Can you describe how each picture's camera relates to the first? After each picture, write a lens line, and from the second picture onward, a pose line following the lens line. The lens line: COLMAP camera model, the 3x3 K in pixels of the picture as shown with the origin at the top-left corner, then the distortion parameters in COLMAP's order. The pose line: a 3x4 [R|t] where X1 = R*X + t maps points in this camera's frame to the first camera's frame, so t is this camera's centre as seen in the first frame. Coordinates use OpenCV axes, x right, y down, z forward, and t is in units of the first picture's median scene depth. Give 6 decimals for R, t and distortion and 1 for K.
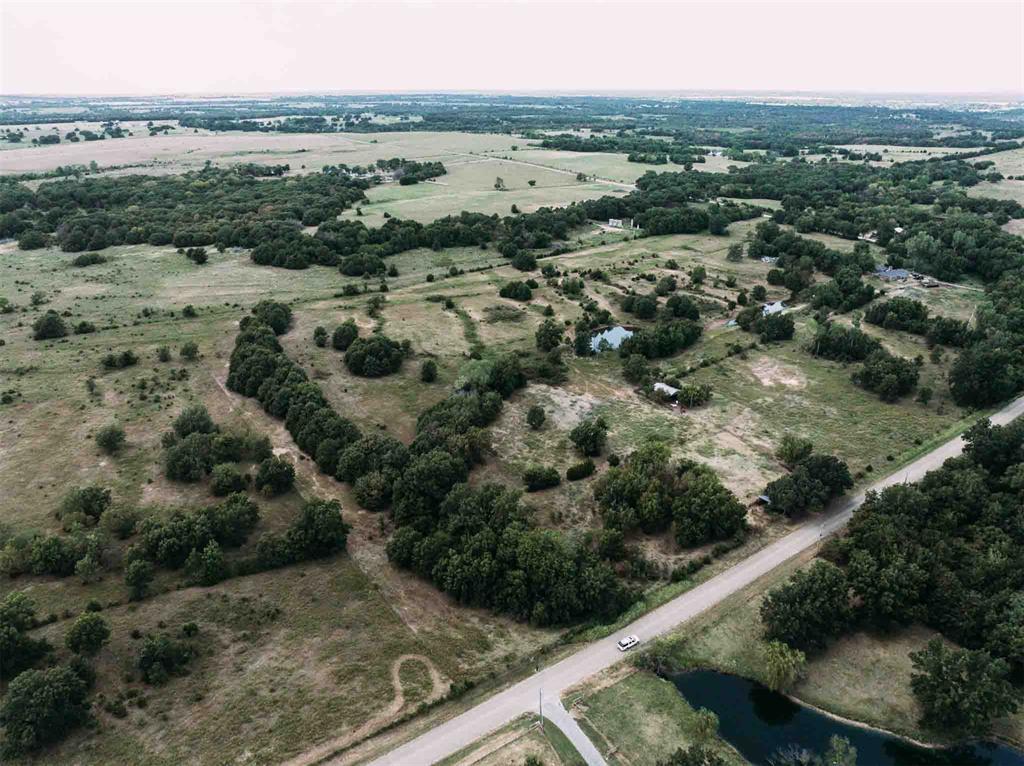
lens RADIAL K [[715.2, 0, 515.7], [0, 715.2, 383.3], [0, 0, 1]] dist [-0.033142, 0.000424]
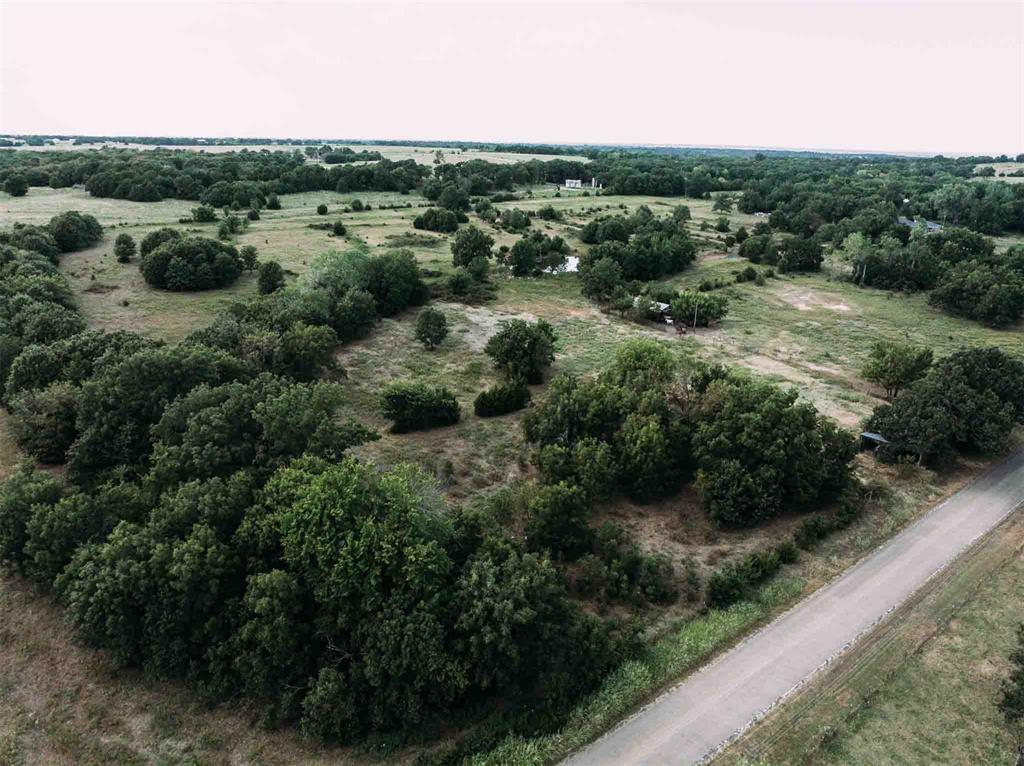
lens RADIAL K [[715.2, 0, 515.7], [0, 715.2, 383.3], [0, 0, 1]] dist [-0.033142, 0.000424]
pose [[0.998582, 0.002581, 0.053180, 0.059024], [0.001027, 0.997705, -0.067701, 0.117279], [-0.053232, 0.067660, 0.996287, 0.390448]]
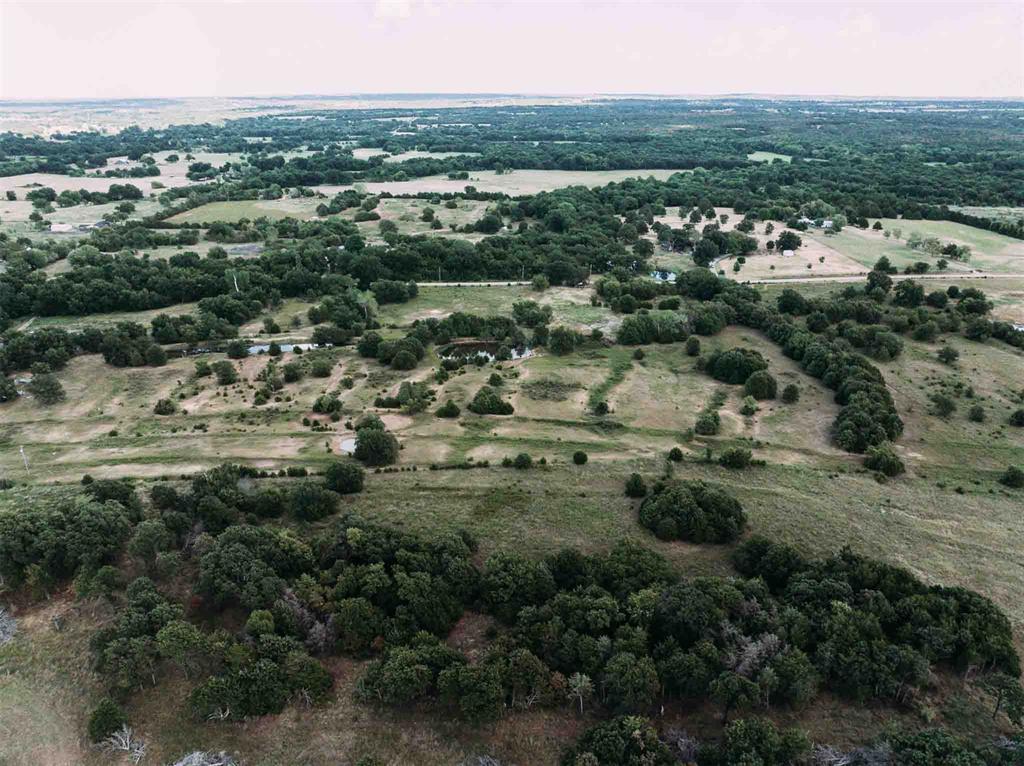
lens RADIAL K [[715.2, 0, 515.7], [0, 715.2, 383.3], [0, 0, 1]] dist [-0.033142, 0.000424]
pose [[-0.831135, -0.212203, 0.513989, -0.496499], [0.208951, 0.737403, 0.642321, -0.785918], [-0.515319, 0.641254, -0.568541, 1.875459]]
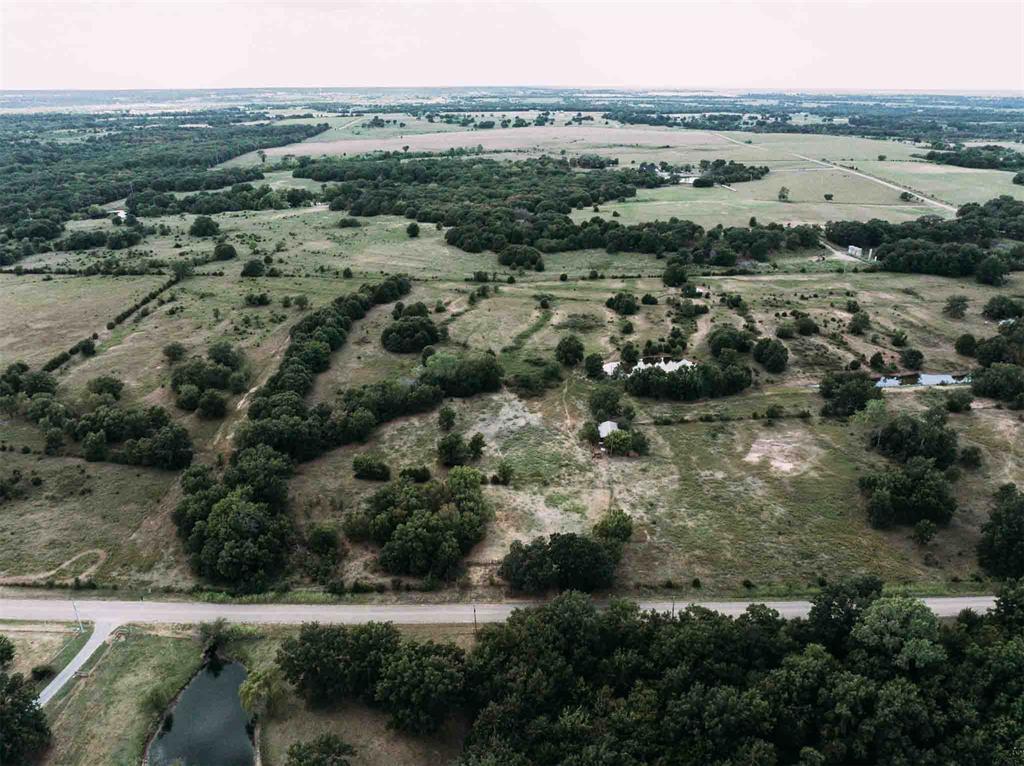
lens RADIAL K [[715.2, 0, 515.7], [0, 715.2, 383.3], [0, 0, 1]] dist [-0.033142, 0.000424]
pose [[0.815986, 0.224699, -0.532615, 0.572394], [-0.222009, 0.972517, 0.070157, -0.084189], [0.533741, 0.060998, 0.843445, 0.179327]]
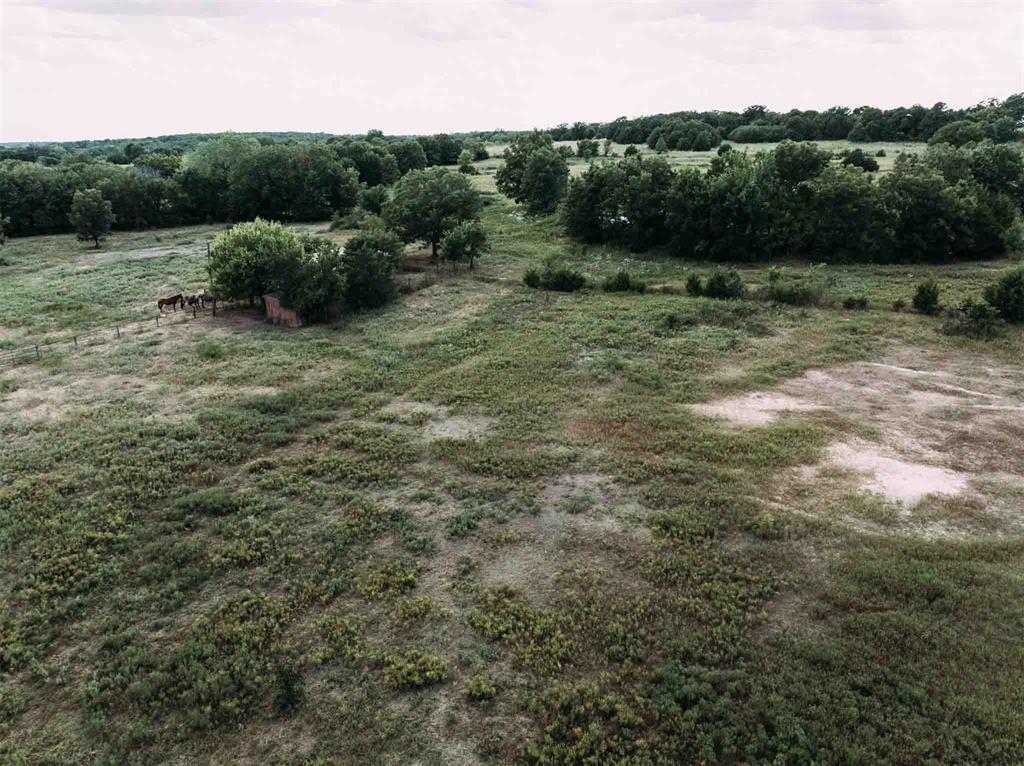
lens RADIAL K [[715.2, 0, 515.7], [0, 715.2, 383.3], [0, 0, 1]] dist [-0.033142, 0.000424]
pose [[0.417629, 0.293006, -0.860078, 0.481268], [-0.345308, 0.926739, 0.148044, -0.011929], [0.840445, 0.235164, 0.488211, 0.930791]]
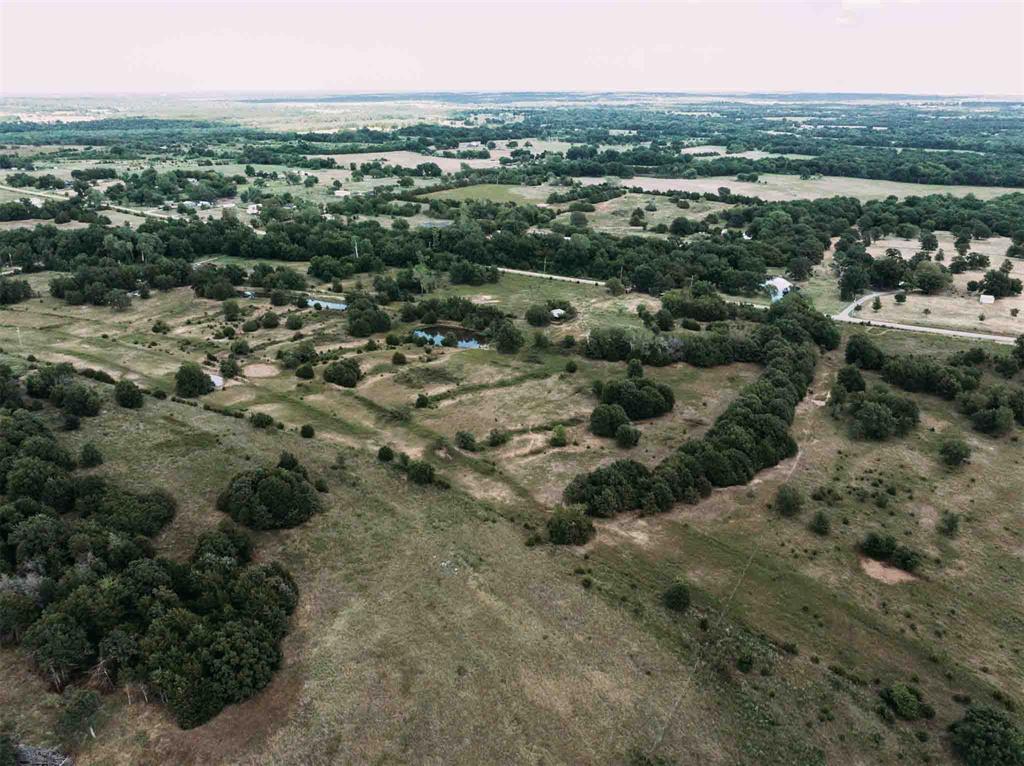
lens RADIAL K [[715.2, 0, 515.7], [0, 715.2, 383.3], [0, 0, 1]] dist [-0.033142, 0.000424]
pose [[-0.404804, -0.351875, 0.843989, -0.931420], [0.343347, 0.796965, 0.496950, -0.576996], [-0.847494, 0.490948, -0.201800, 1.387052]]
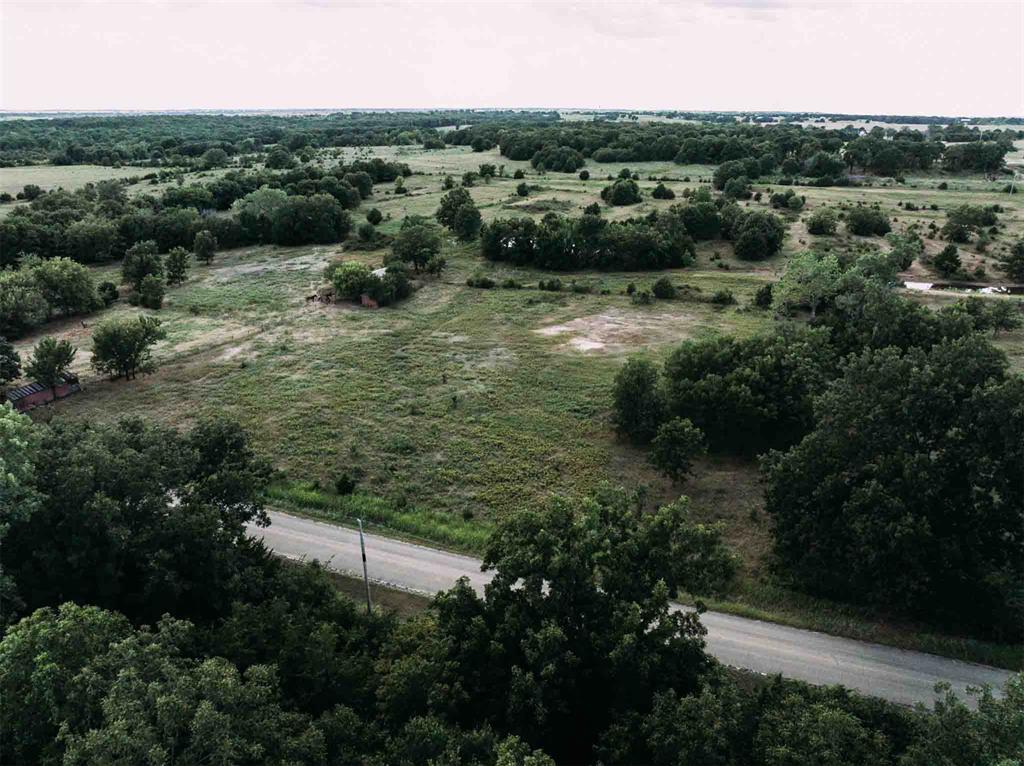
lens RADIAL K [[715.2, 0, 515.7], [0, 715.2, 383.3], [0, 0, 1]] dist [-0.033142, 0.000424]
pose [[0.541609, 0.305149, -0.783290, 0.743381], [-0.329917, 0.934189, 0.135812, -0.025477], [0.773184, 0.184864, 0.606640, 0.748017]]
